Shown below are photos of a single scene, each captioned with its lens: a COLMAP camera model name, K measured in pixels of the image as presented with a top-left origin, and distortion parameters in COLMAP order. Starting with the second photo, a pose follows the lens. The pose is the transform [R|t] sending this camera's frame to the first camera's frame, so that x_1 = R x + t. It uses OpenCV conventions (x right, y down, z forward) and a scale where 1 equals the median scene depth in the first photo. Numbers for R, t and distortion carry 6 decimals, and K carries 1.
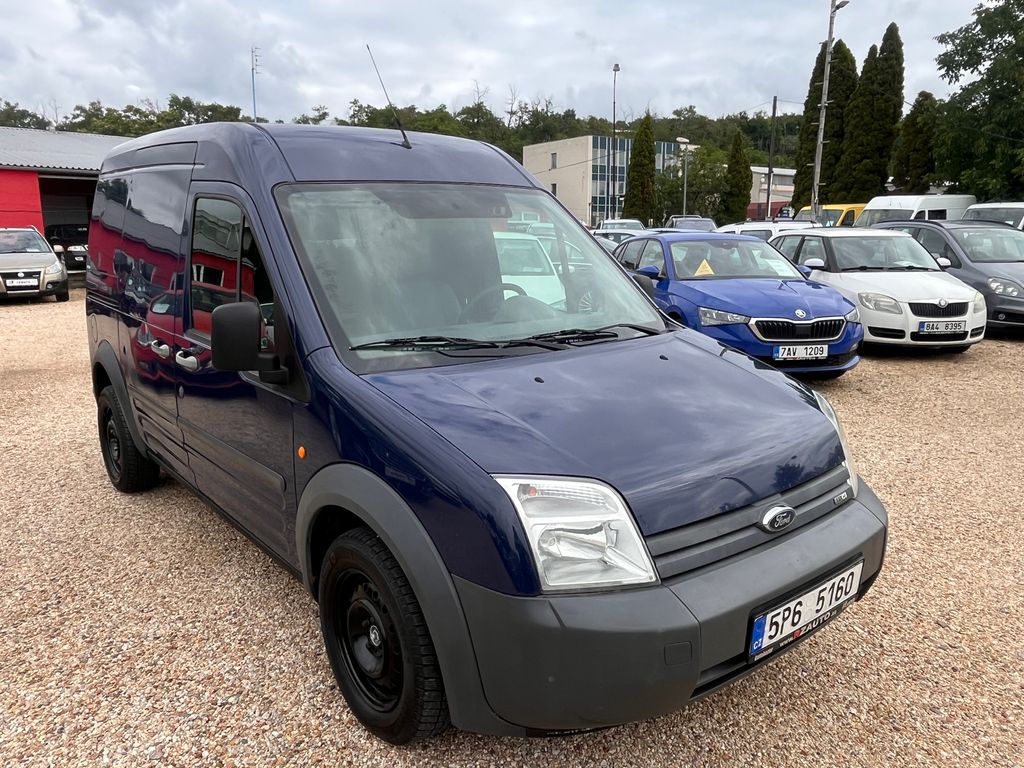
lens RADIAL K [[782.5, 0, 512.0], [0, 782.5, 384.0], [0, 0, 1]] dist [-0.005106, -0.006348]
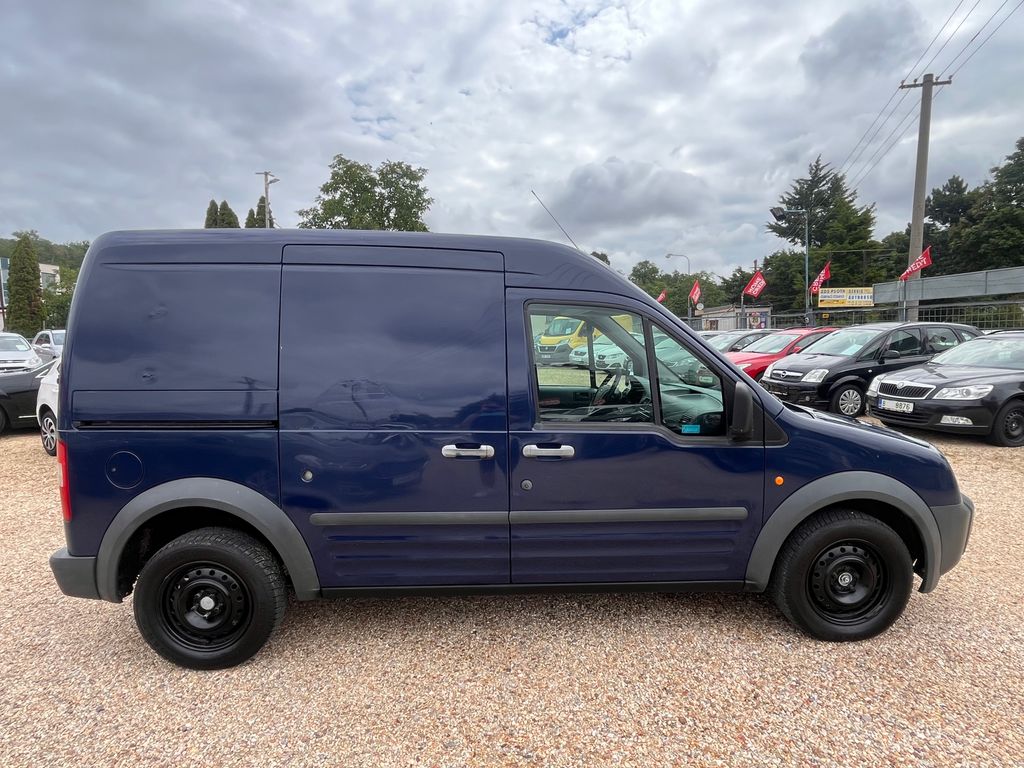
lens RADIAL K [[568.6, 0, 512.0], [0, 568.6, 384.0], [0, 0, 1]] dist [-0.001900, -0.000311]
pose [[0.601573, -0.074038, 0.795379, -0.093164], [0.164068, 0.985920, -0.032316, -0.009234], [-0.781787, 0.149937, 0.605250, 0.048575]]
